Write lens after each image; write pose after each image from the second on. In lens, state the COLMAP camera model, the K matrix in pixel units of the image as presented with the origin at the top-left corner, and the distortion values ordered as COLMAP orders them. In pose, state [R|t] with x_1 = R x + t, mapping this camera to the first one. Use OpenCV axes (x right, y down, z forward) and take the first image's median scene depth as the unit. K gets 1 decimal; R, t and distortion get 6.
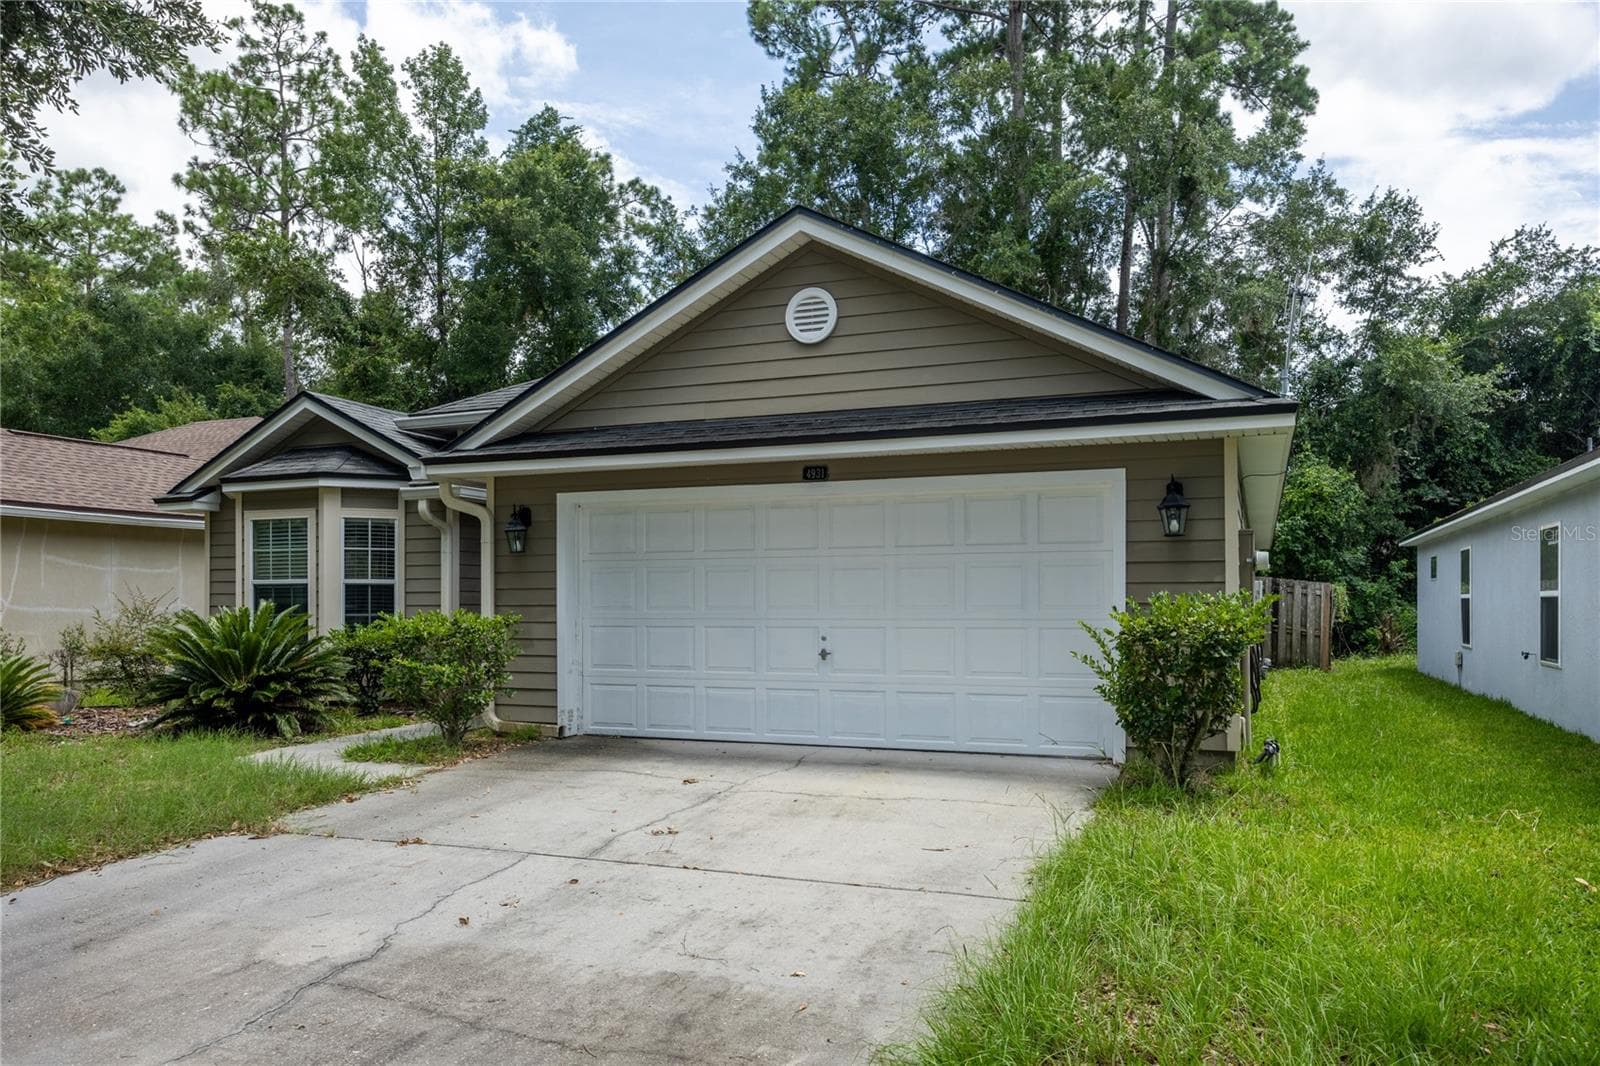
lens RADIAL K [[1112.4, 0, 816.5], [0, 1112.4, 598.9], [0, 0, 1]] dist [0.000294, -0.006770]
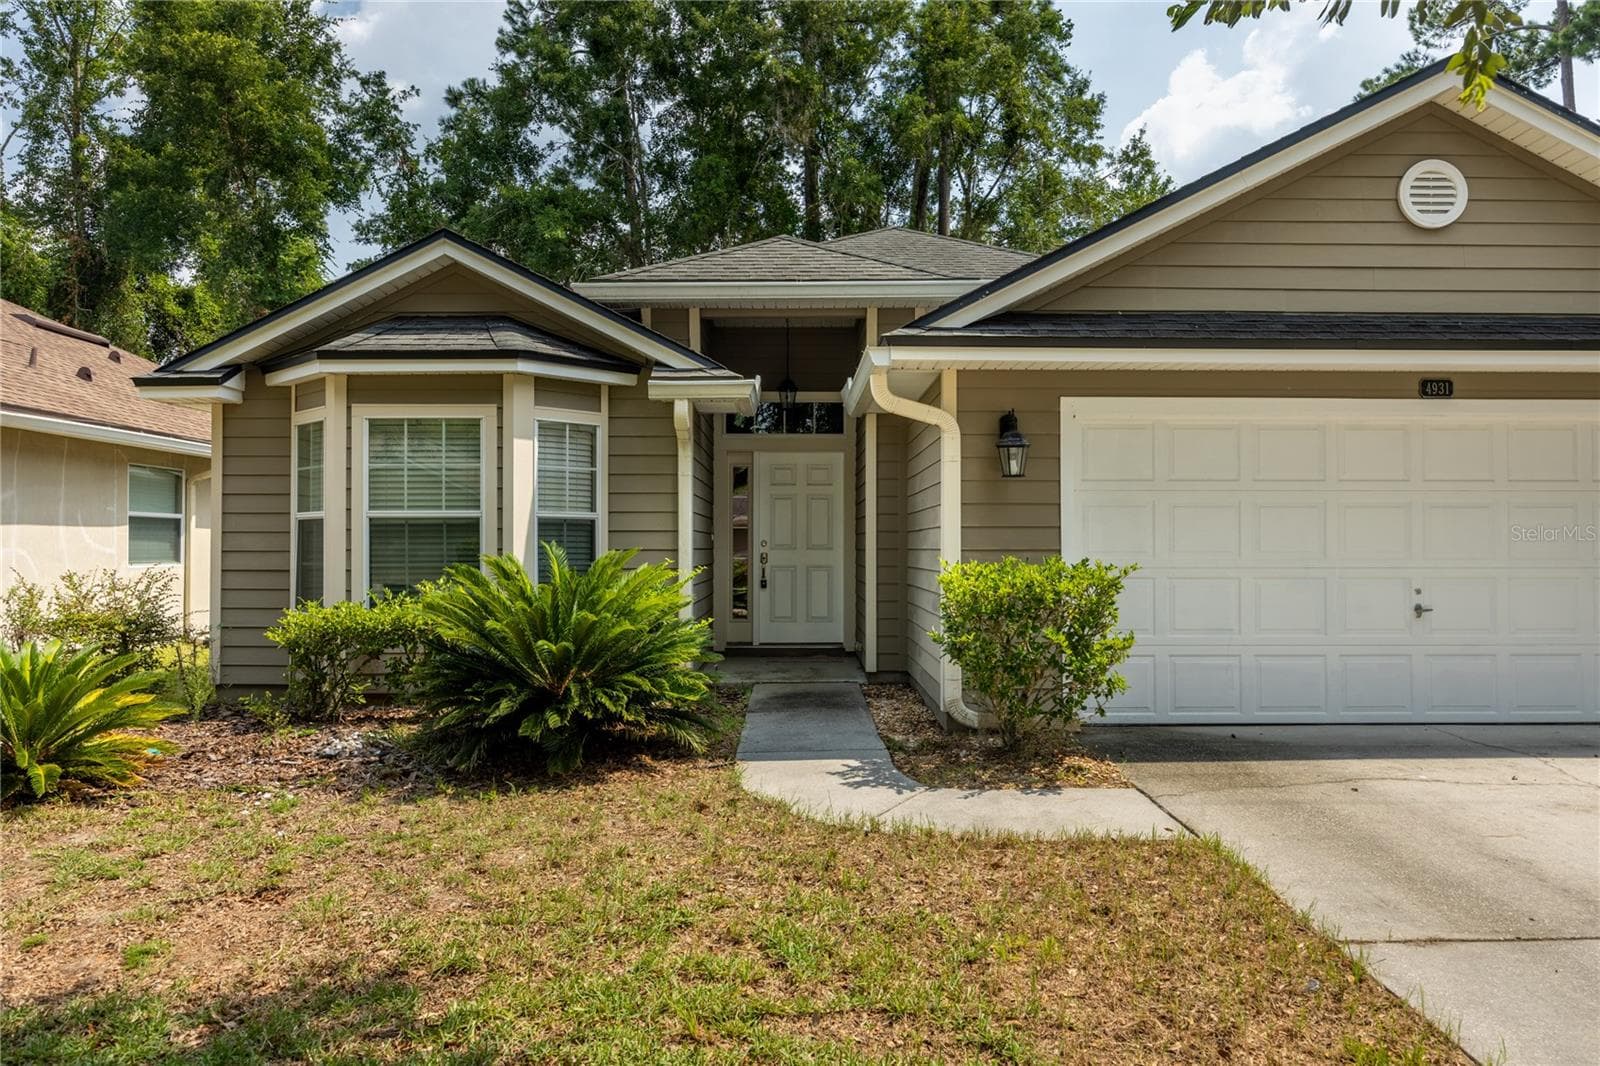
lens RADIAL K [[1121.5, 0, 809.4], [0, 1121.5, 529.2], [0, 0, 1]] dist [-0.004364, -0.003998]
pose [[0.924789, 0.008533, 0.380385, -0.511976], [-0.003521, 0.999898, -0.013871, 0.001759], [-0.380464, 0.011488, 0.924724, 0.295201]]
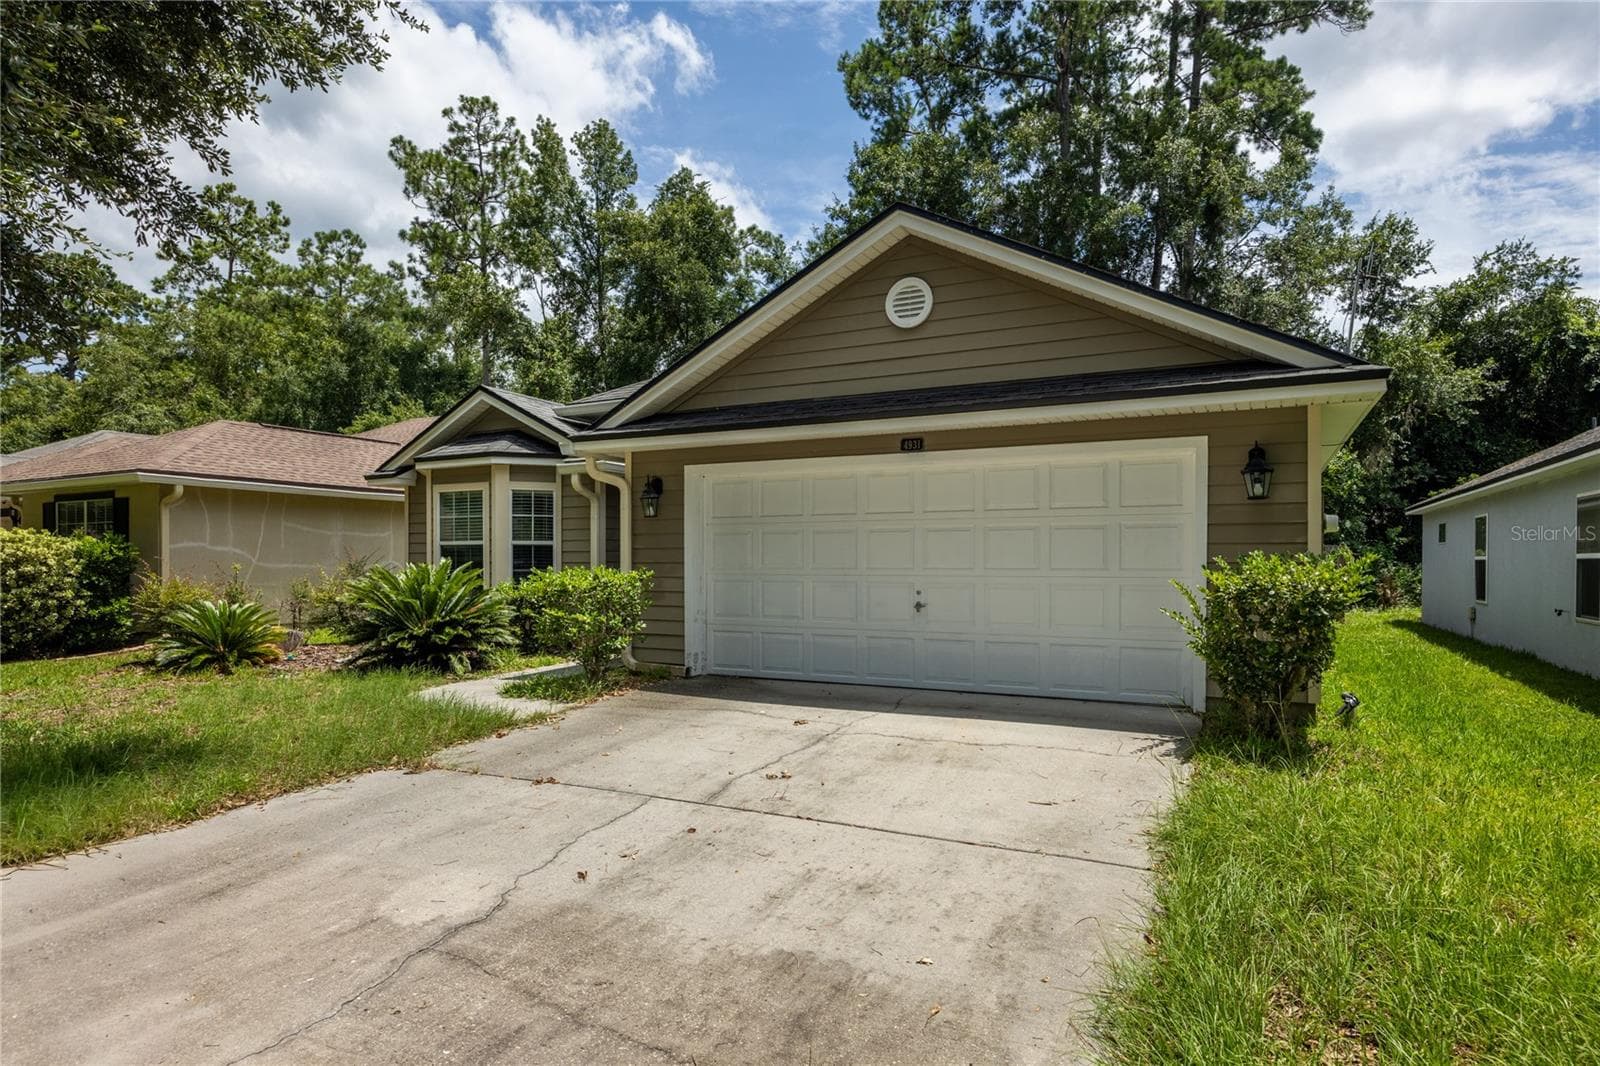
lens RADIAL K [[865.4, 0, 821.5], [0, 865.4, 571.3], [0, 0, 1]] dist [-0.004493, -0.000117]
pose [[0.996709, 0.003814, -0.080973, -0.014551], [-0.002710, 0.999902, 0.013749, 0.001154], [0.081017, -0.013484, 0.996621, 0.090537]]
